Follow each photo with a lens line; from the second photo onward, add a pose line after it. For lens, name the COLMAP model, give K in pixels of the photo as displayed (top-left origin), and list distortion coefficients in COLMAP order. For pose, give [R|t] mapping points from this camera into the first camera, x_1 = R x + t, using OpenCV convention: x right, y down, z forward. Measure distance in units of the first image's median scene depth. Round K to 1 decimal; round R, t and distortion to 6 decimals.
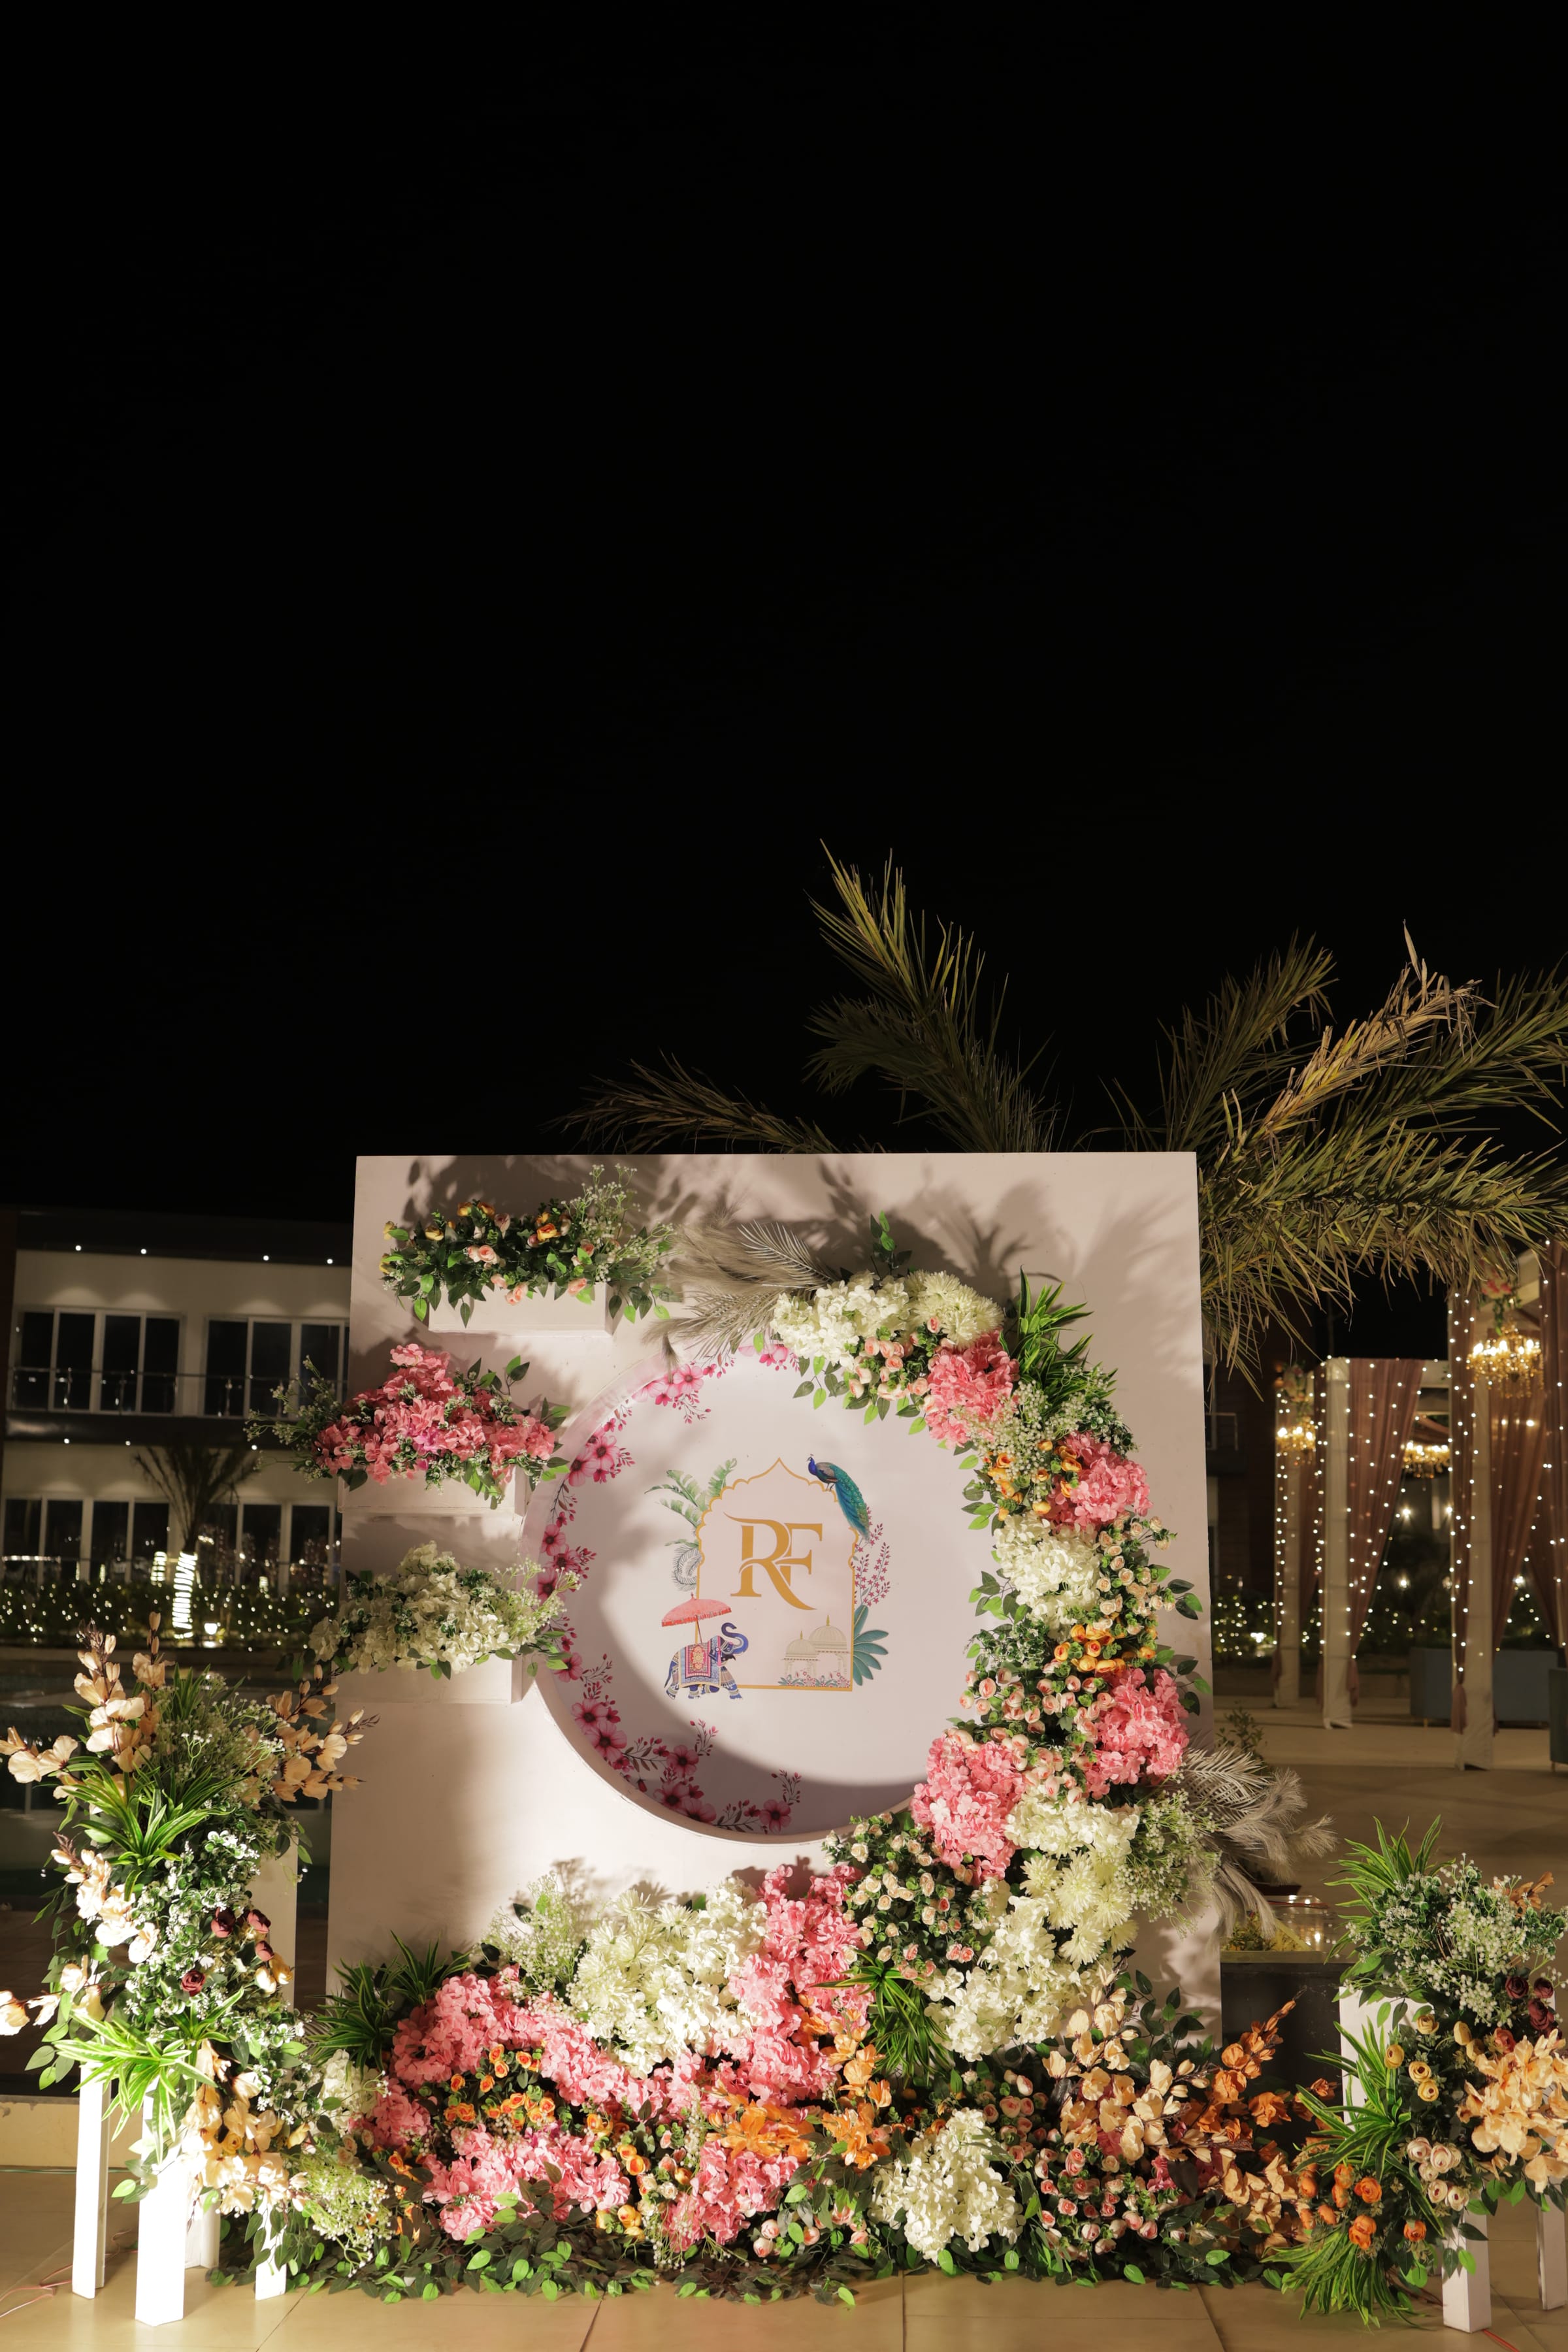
lens RADIAL K [[2230.2, 0, 784.0], [0, 2230.2, 1176.0], [0, 0, 1]] dist [-0.104852, -0.006673]
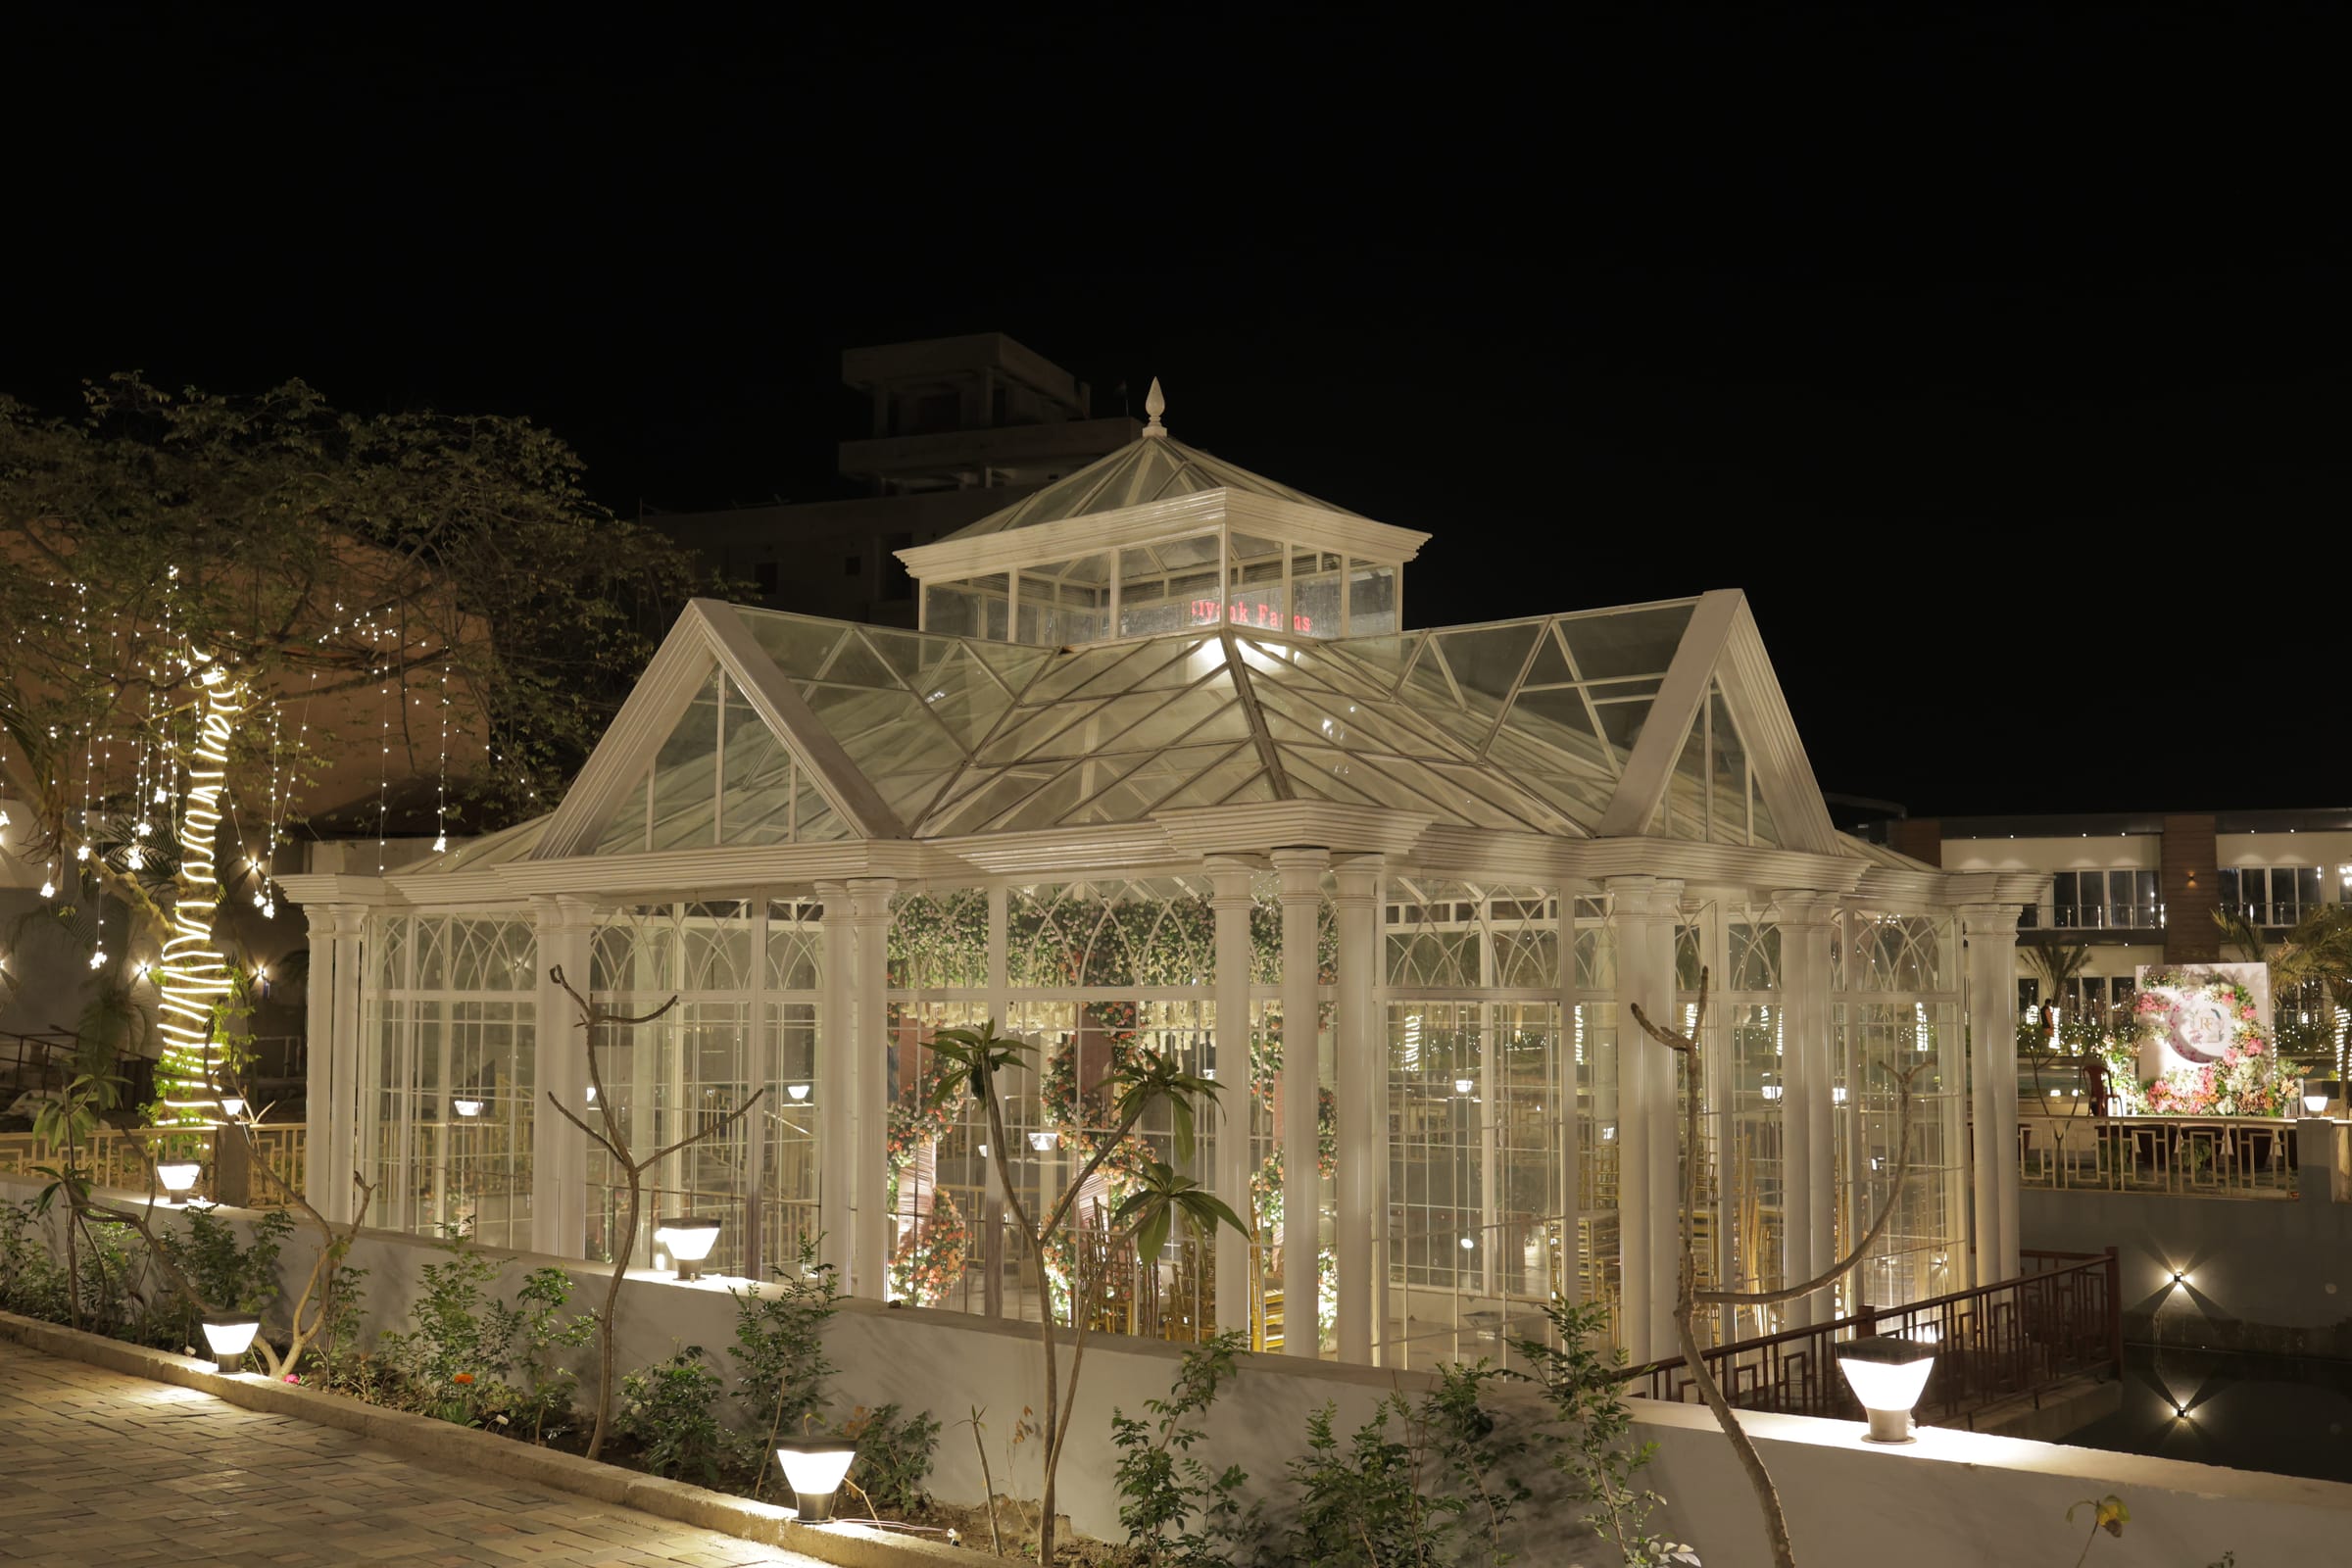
lens RADIAL K [[2272.7, 0, 1176.0], [0, 2272.7, 784.0], [0, 0, 1]] dist [-0.042018, -0.002938]
pose [[0.823929, -0.067370, -0.562675, 1.351066], [0.111829, 0.992713, 0.044892, -1.237708], [0.555550, -0.099911, 0.825459, -6.471215]]
